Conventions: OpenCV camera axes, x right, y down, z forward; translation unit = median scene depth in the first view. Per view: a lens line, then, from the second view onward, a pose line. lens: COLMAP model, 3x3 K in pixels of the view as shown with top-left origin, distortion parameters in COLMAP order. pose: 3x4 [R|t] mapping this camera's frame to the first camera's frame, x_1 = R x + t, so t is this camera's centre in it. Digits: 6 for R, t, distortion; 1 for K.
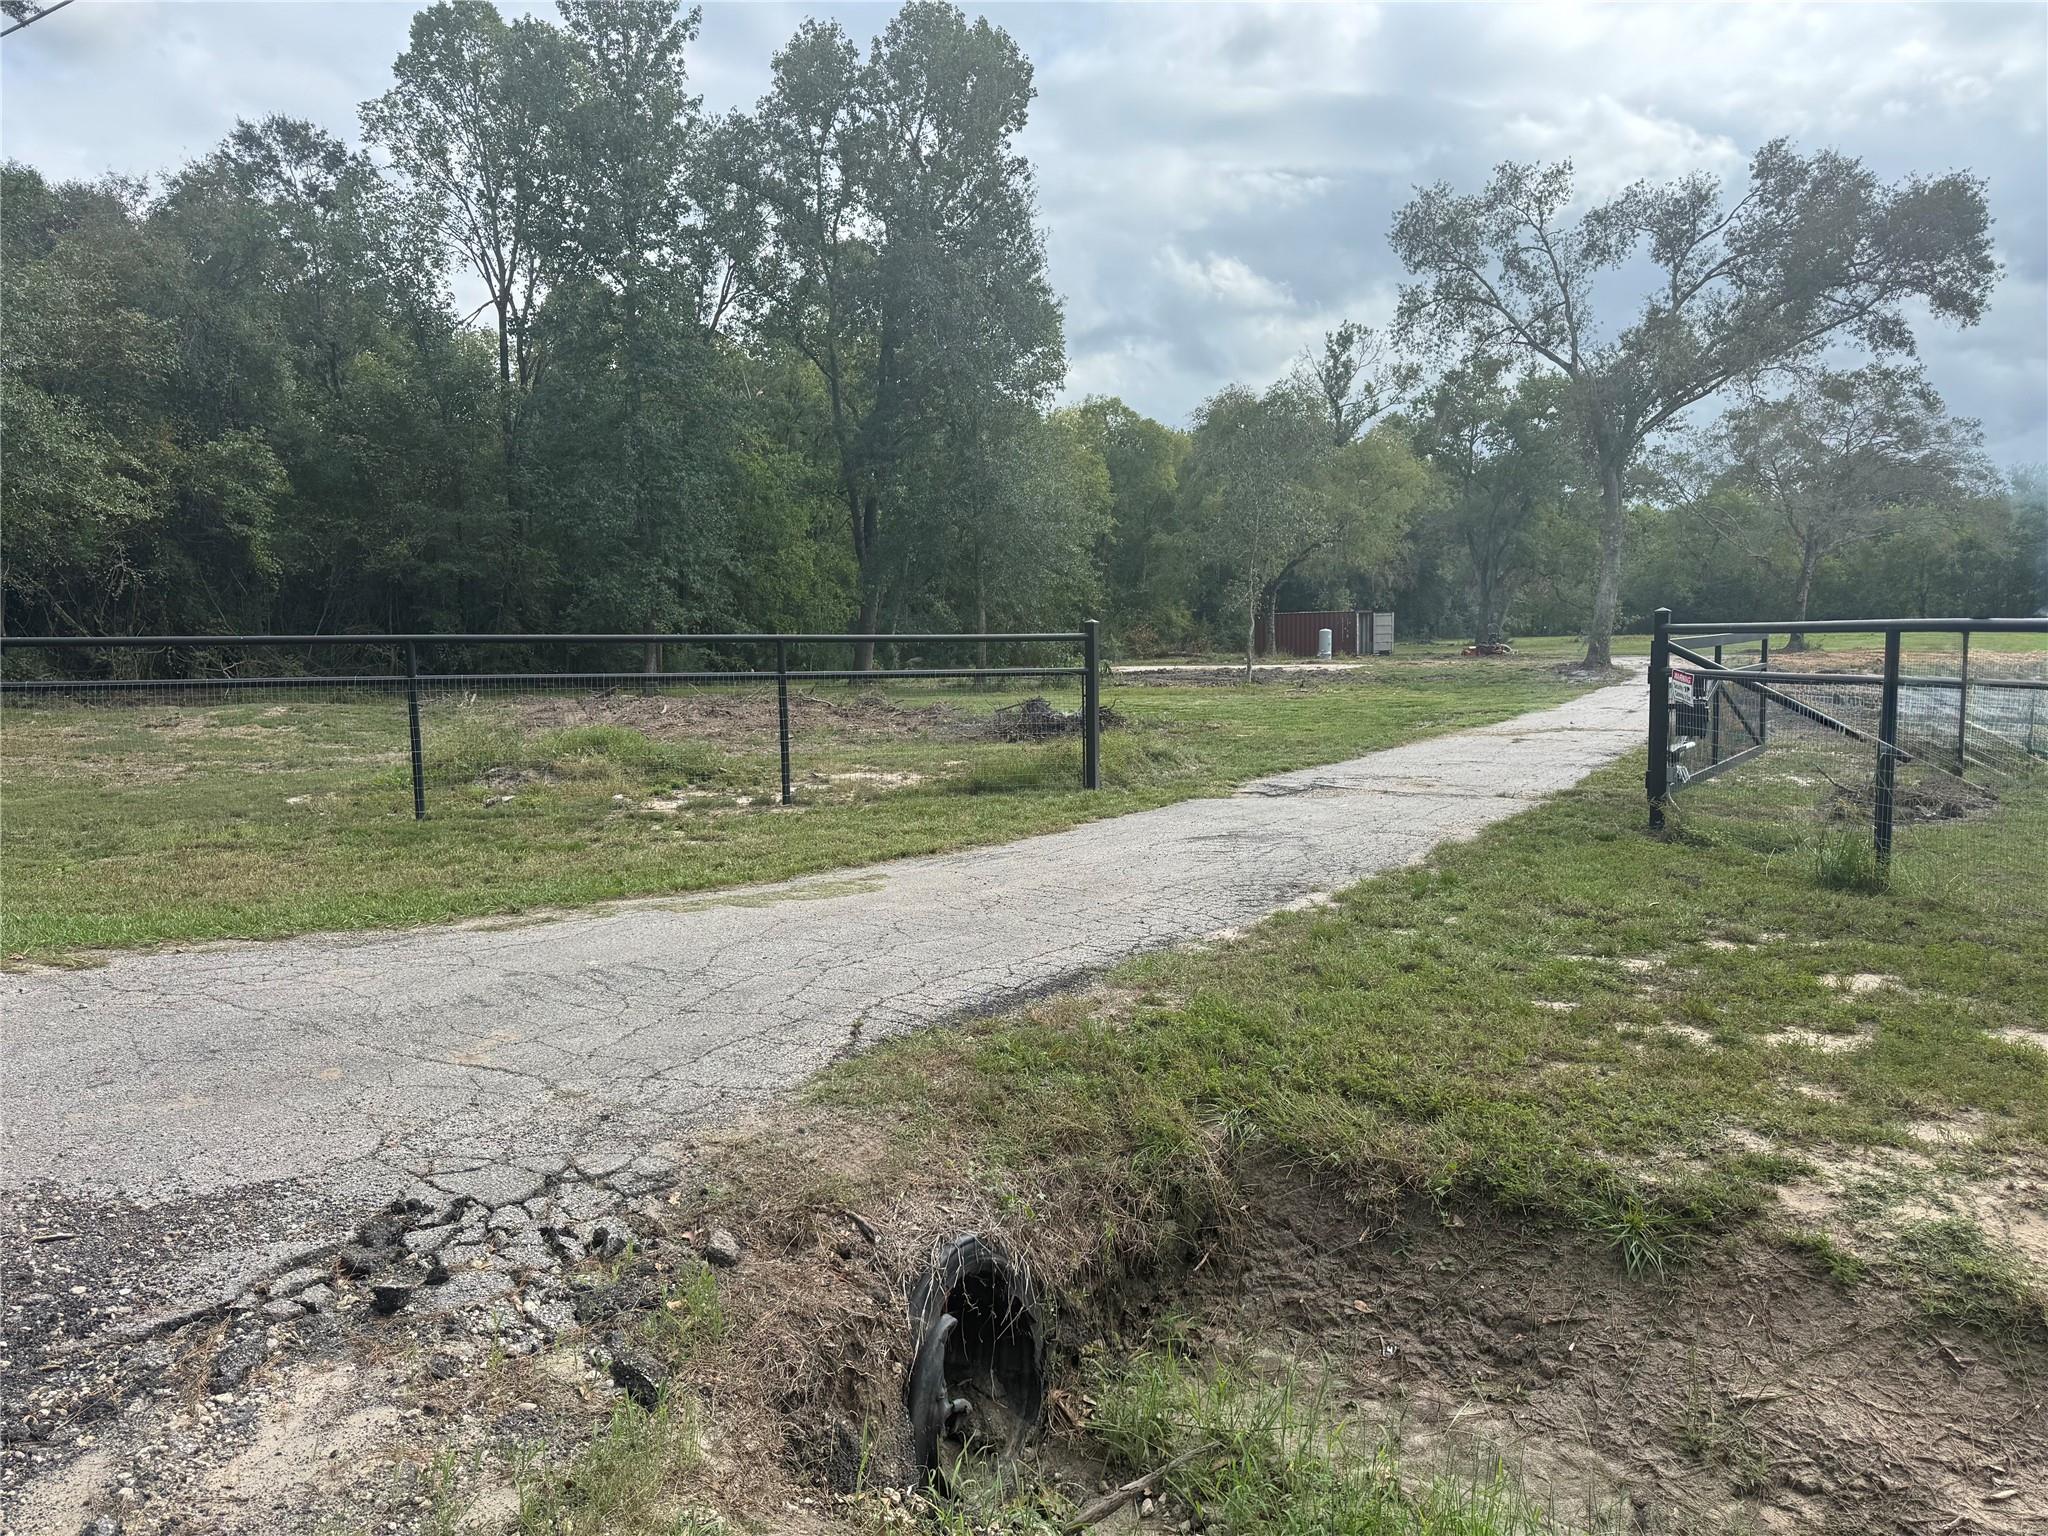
lens RADIAL K [[1455.5, 0, 1024.2], [0, 1455.5, 795.2], [0, 0, 1]] dist [0.009155, -0.001970]
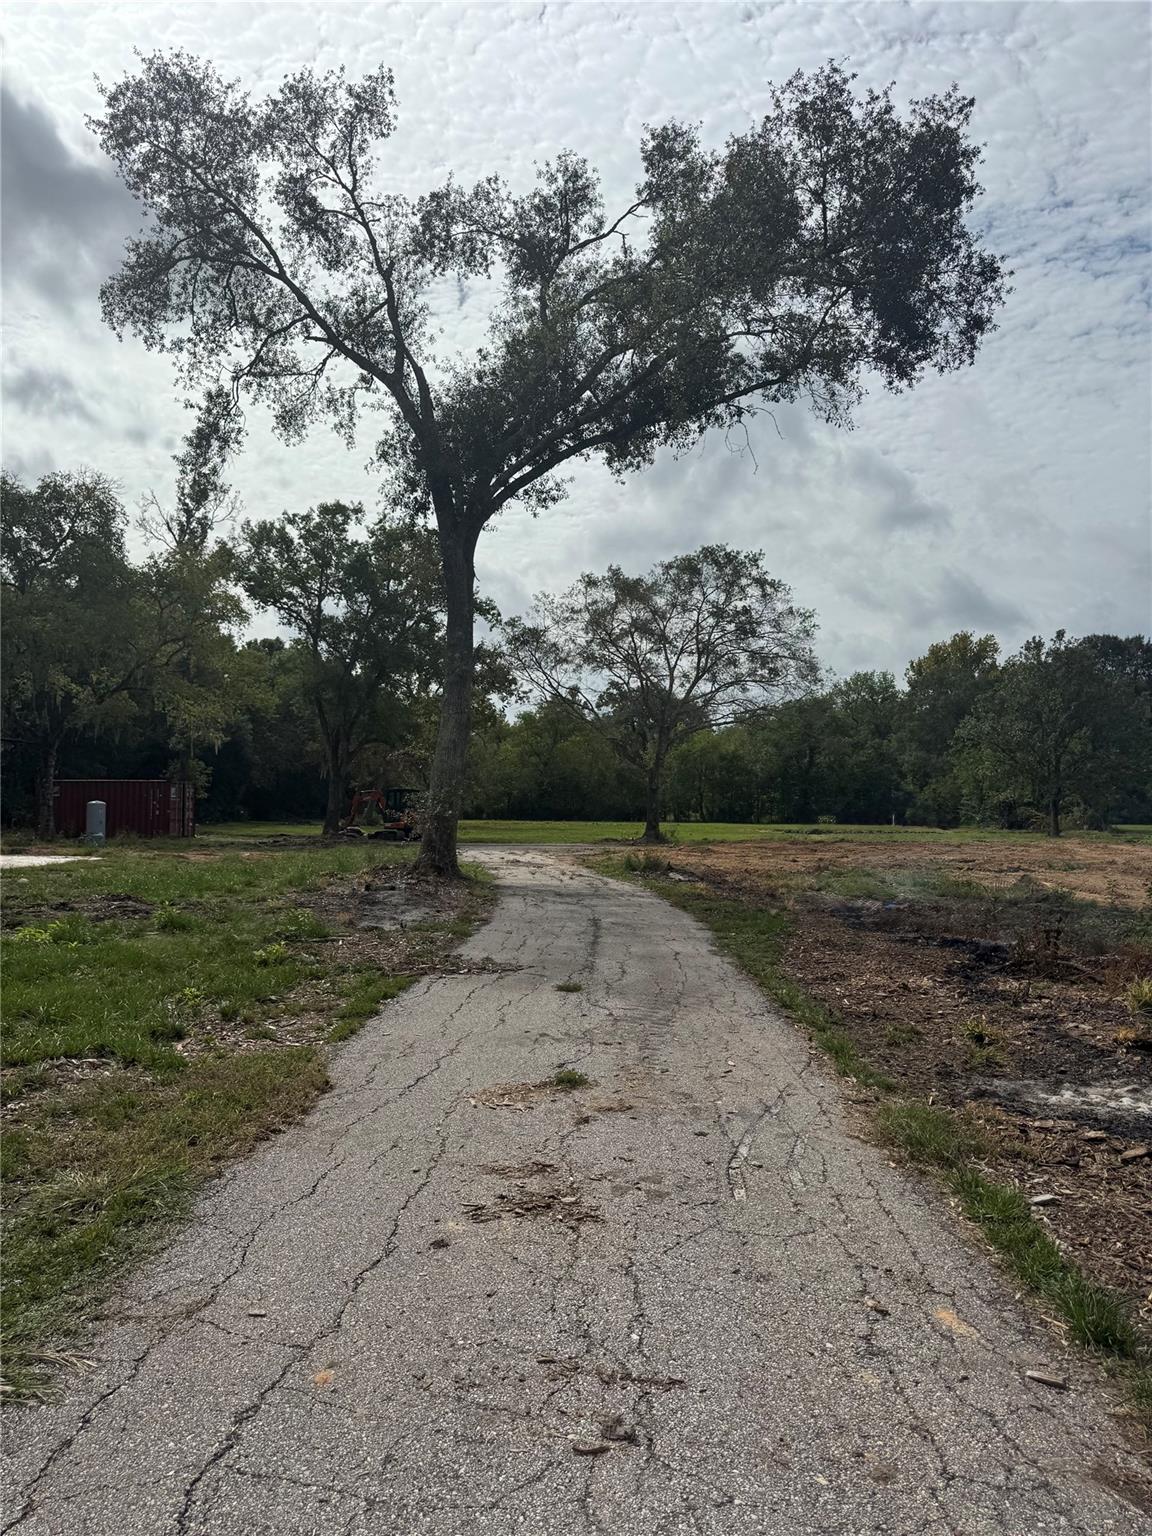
lens RADIAL K [[1091.6, 0, 576.0], [0, 1091.6, 768.0], [0, 0, 1]] dist [0.009155, -0.001970]
pose [[0.889688, 0.045054, 0.454340, 0.233025], [0.023644, 0.989238, -0.144396, -0.063151], [-0.455956, 0.139209, 0.879048, 0.563480]]
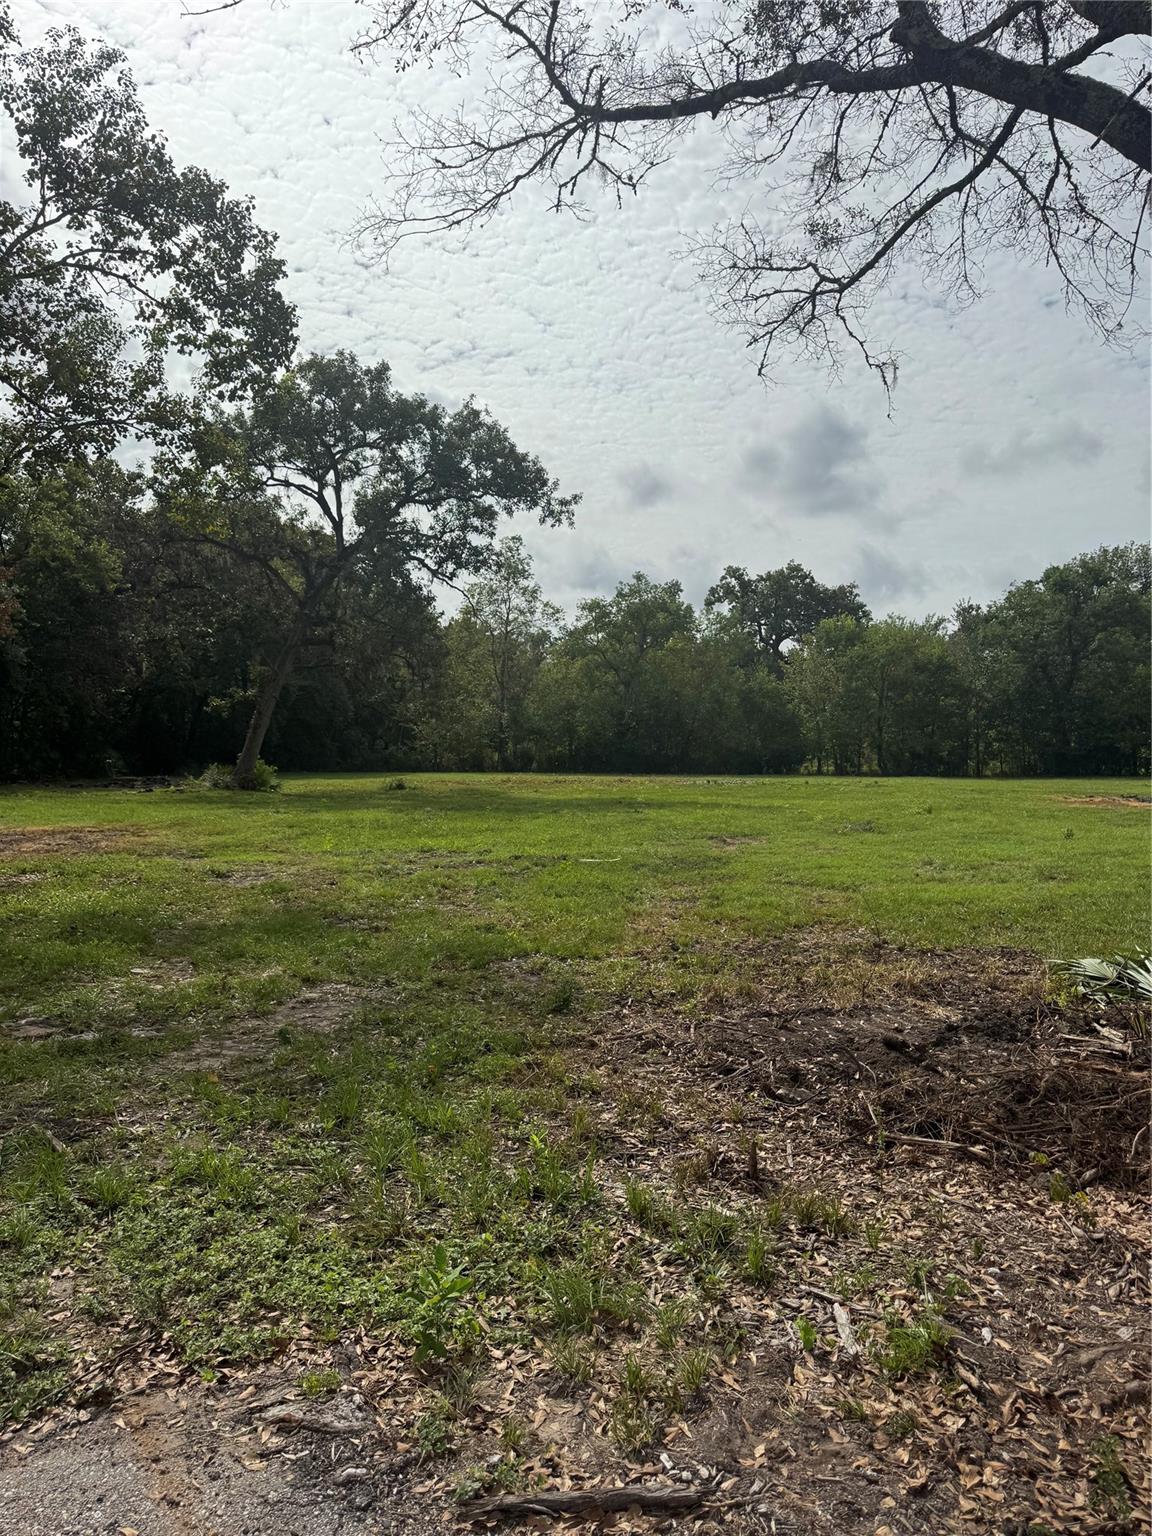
lens RADIAL K [[1091.6, 0, 576.0], [0, 1091.6, 768.0], [0, 0, 1]] dist [0.009155, -0.001970]
pose [[0.929013, 0.018772, 0.369570, 0.376994], [0.020608, 0.994538, -0.102322, -0.094369], [-0.369472, 0.102675, 0.923552, 0.839698]]
